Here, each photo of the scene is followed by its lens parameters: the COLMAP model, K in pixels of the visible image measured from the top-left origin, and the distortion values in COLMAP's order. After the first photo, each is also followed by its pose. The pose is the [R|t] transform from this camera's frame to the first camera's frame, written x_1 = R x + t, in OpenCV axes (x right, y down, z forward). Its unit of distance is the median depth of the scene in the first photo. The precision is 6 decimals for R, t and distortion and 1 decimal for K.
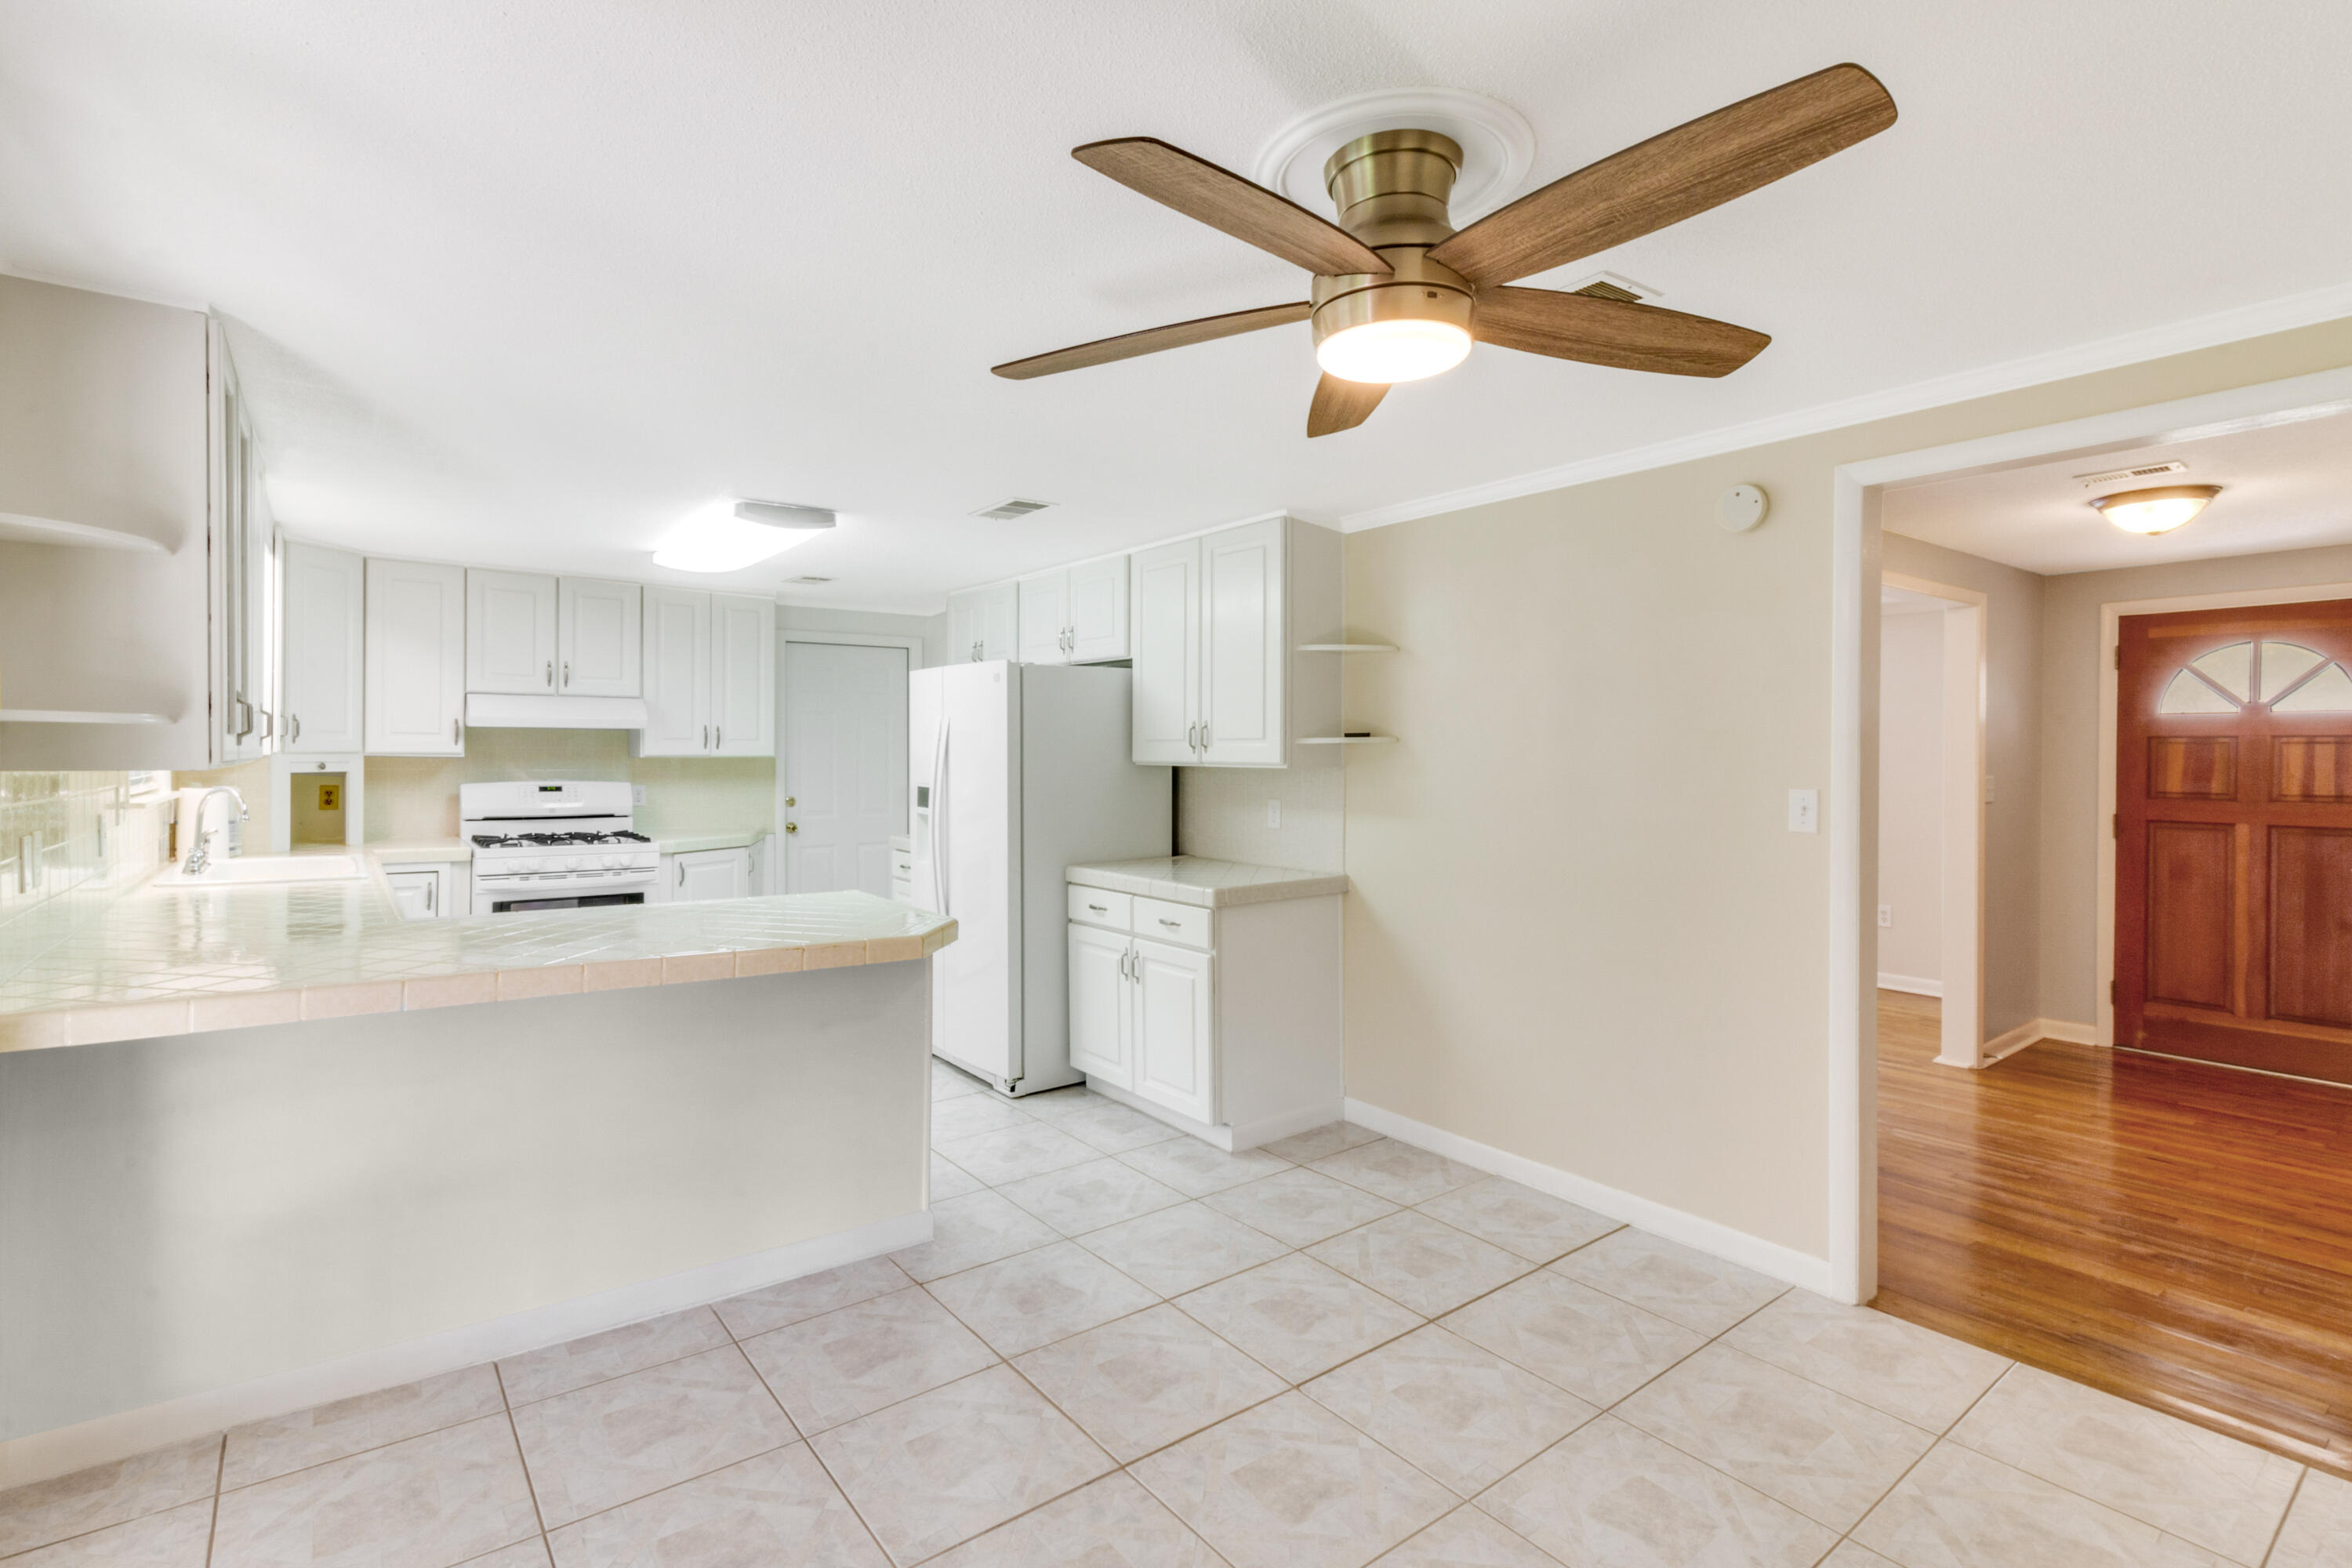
lens RADIAL K [[1107.3, 0, 1171.0], [0, 1107.3, 767.9], [0, 0, 1]] dist [0.014214, -0.000439]
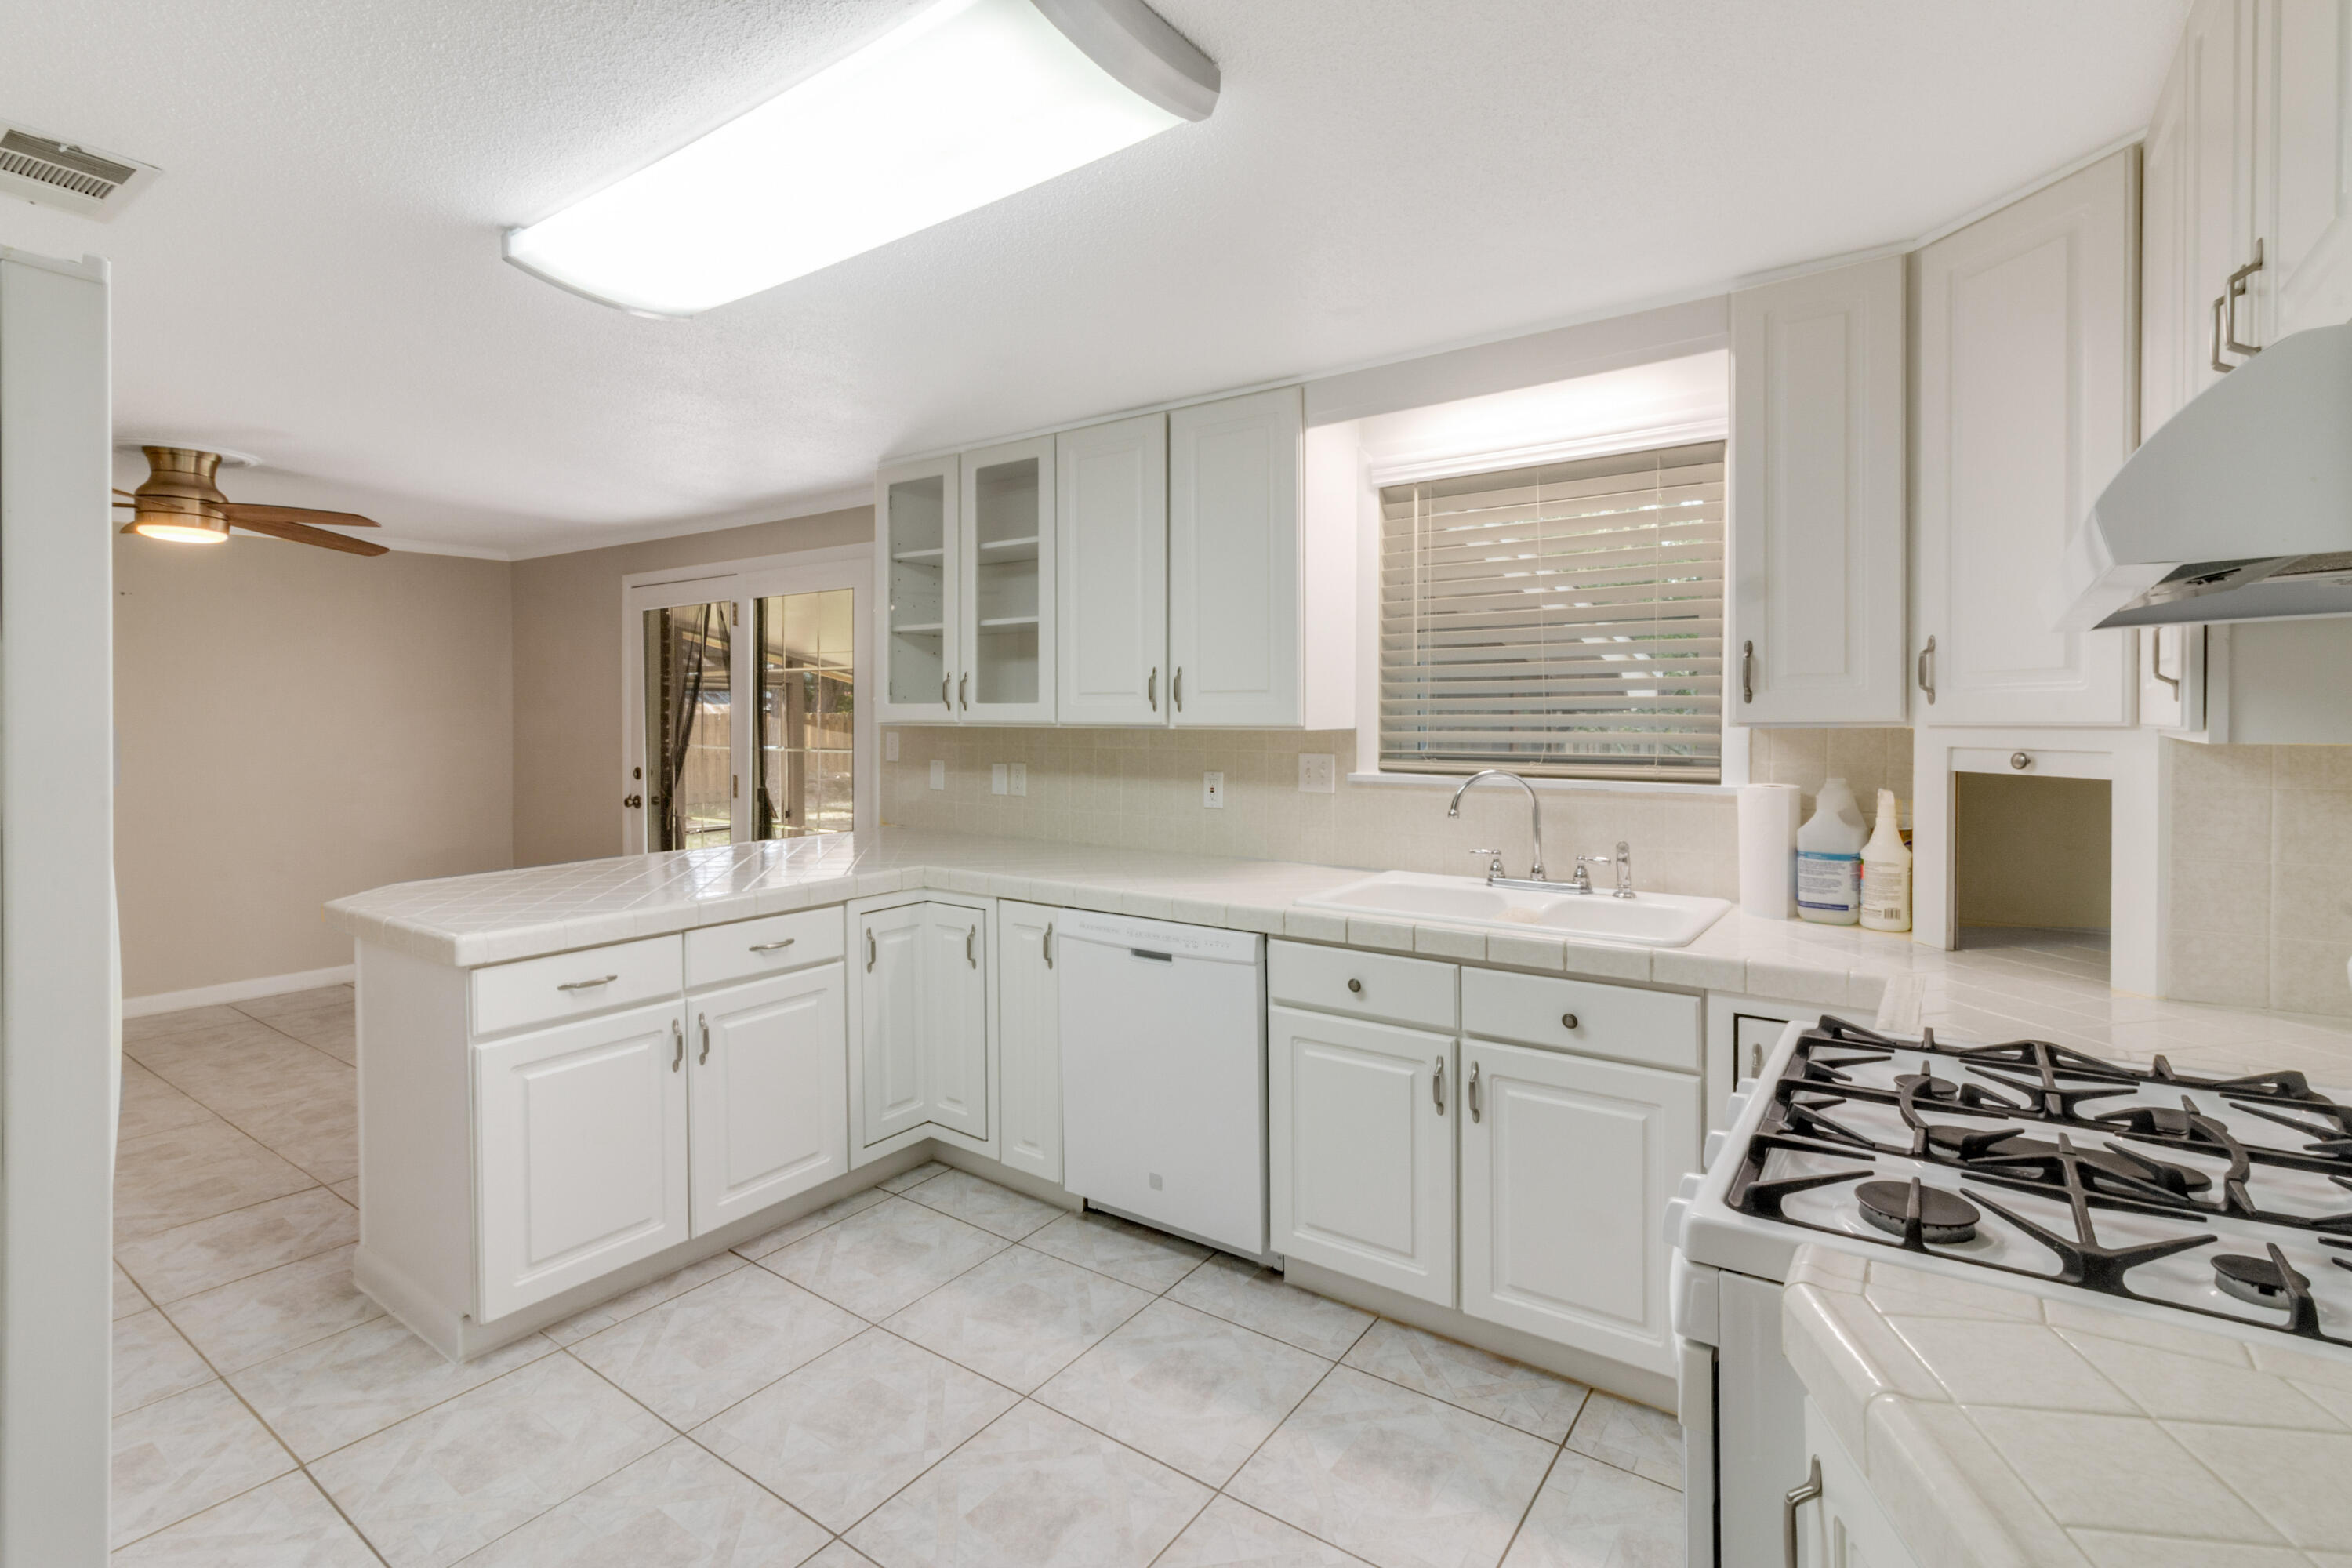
lens RADIAL K [[1107.3, 0, 1154.8], [0, 1107.3, 730.9], [0, 0, 1]] dist [0.014214, -0.000439]
pose [[-0.959175, -0.009370, -0.282658, -0.357349], [-0.016439, 0.999608, 0.022647, -0.015637], [0.282335, 0.026369, -0.958953, 1.276563]]
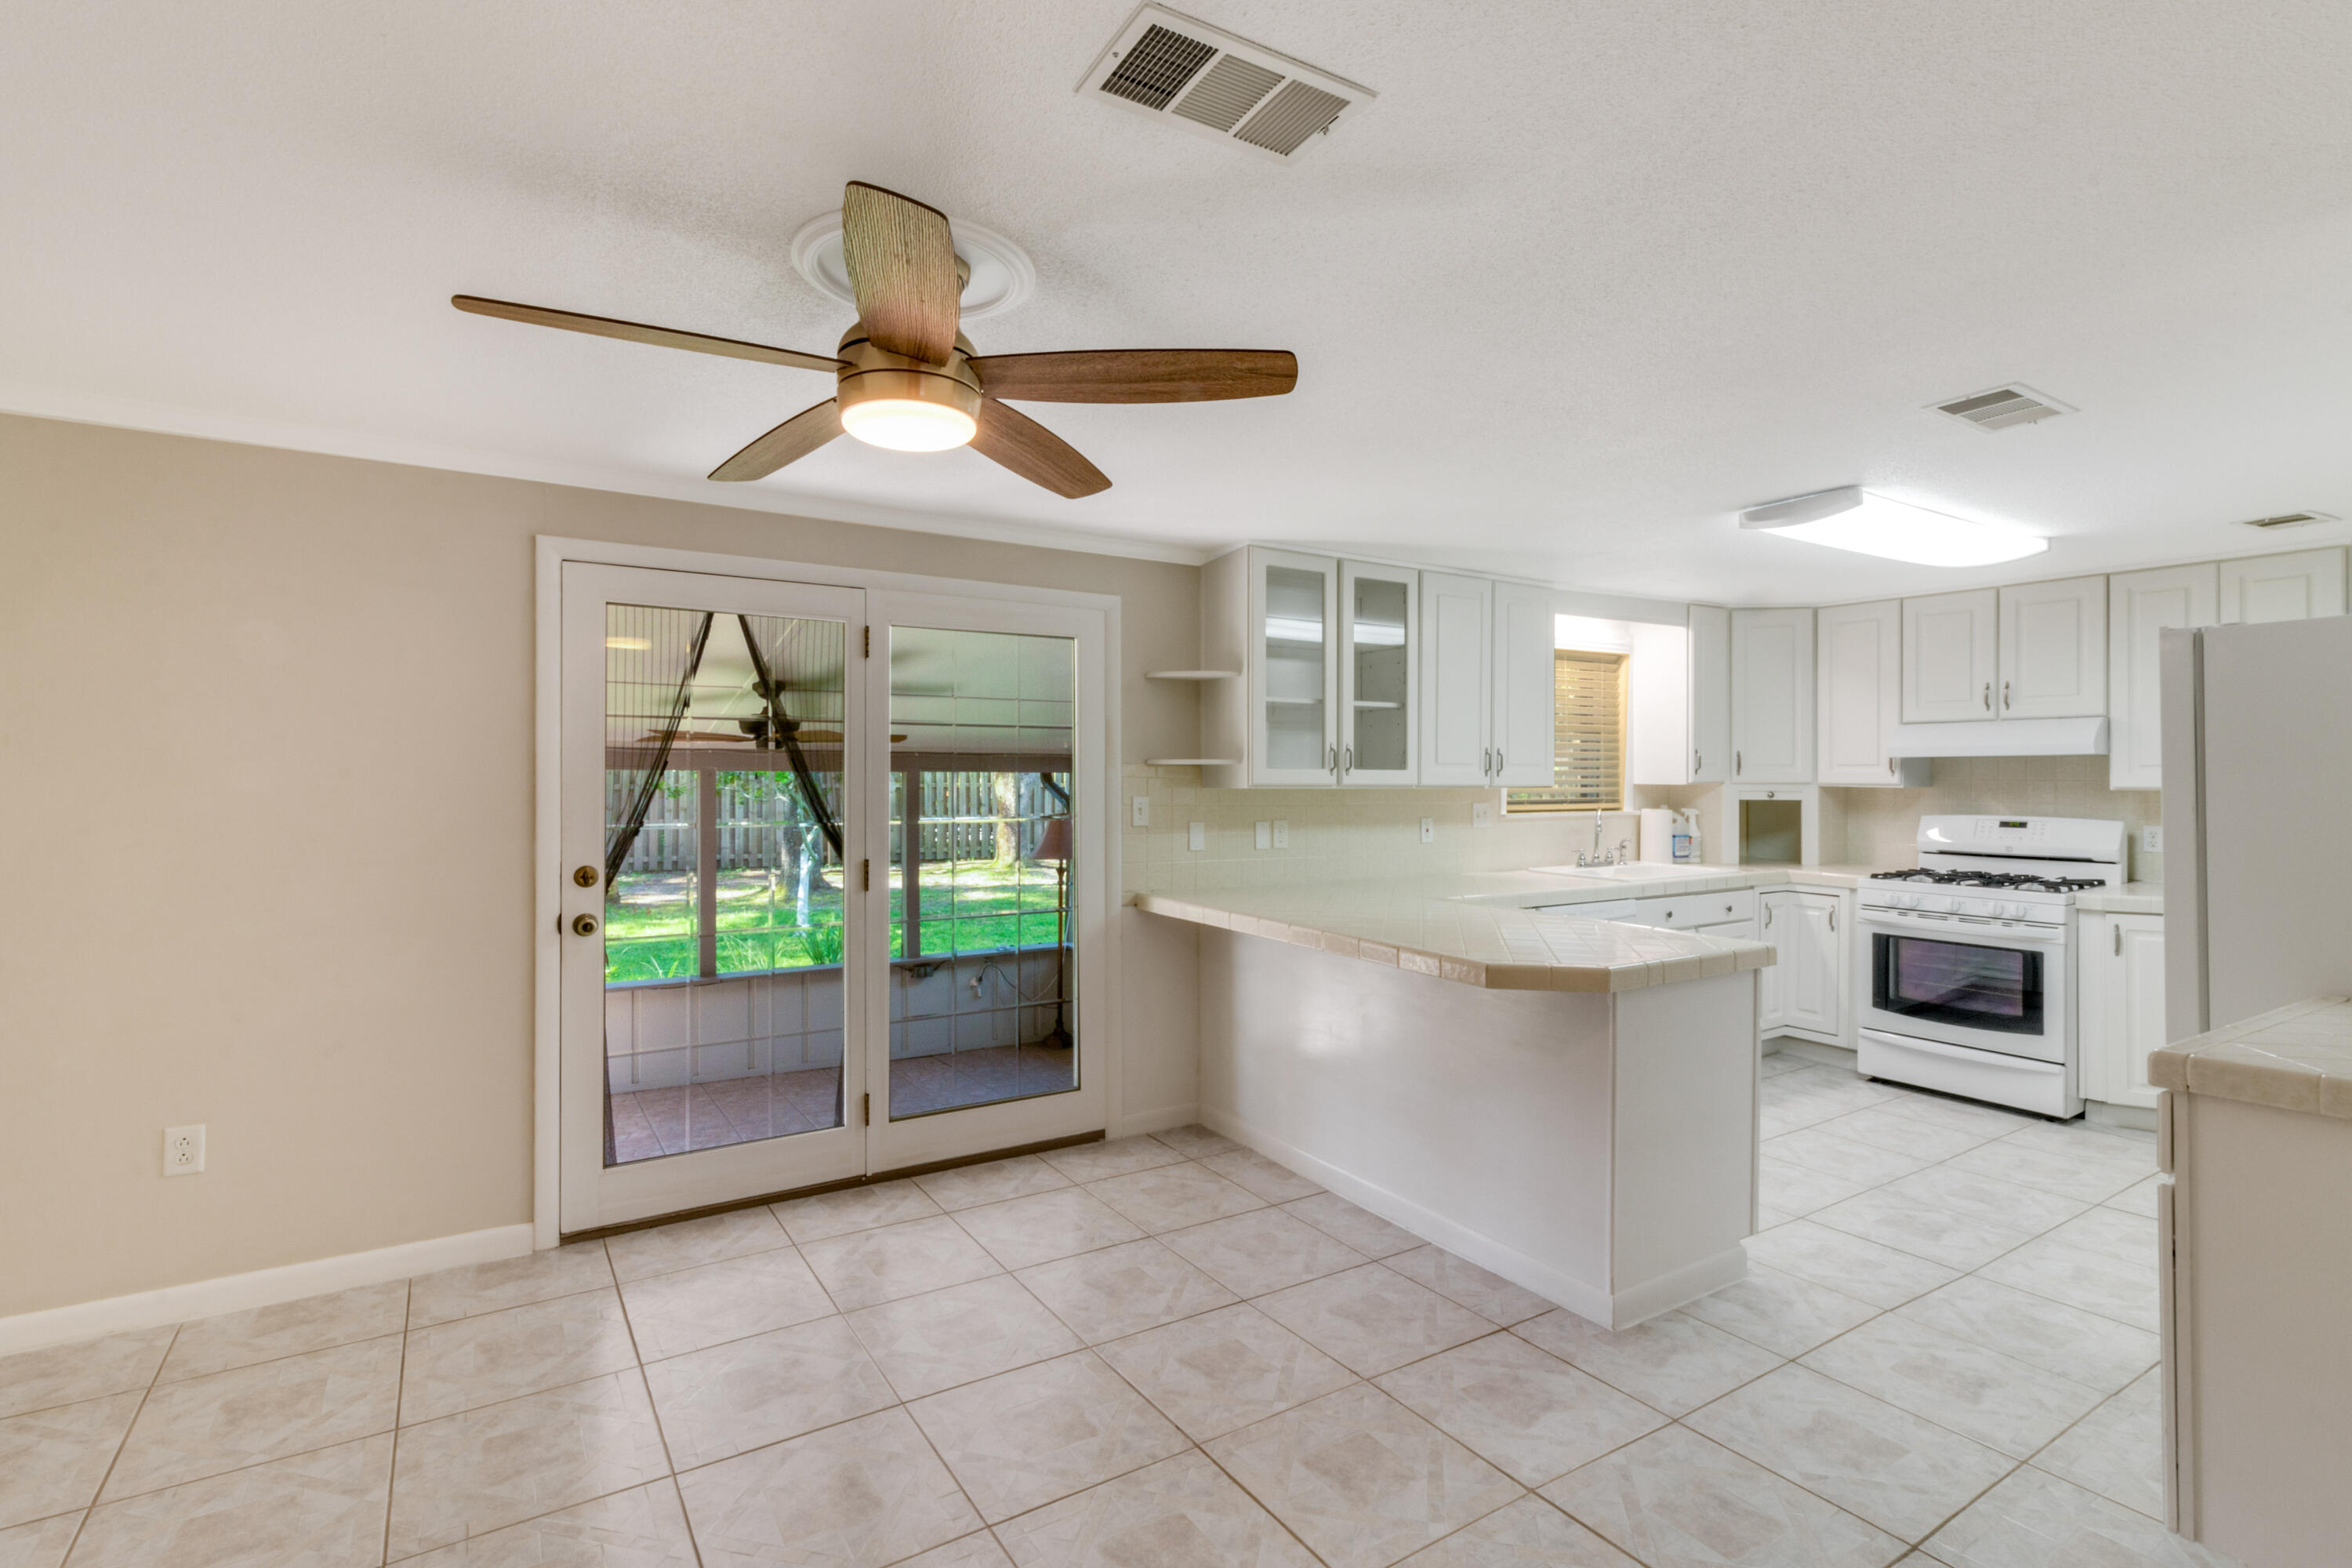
lens RADIAL K [[1107.3, 0, 1171.3], [0, 1107.3, 769.2], [0, 0, 1]] dist [0.014214, -0.000439]
pose [[-0.081642, -0.016710, -0.996522, 0.449960], [-0.018194, 0.999718, -0.015273, 0.000547], [0.996496, 0.016884, -0.081923, 0.461951]]
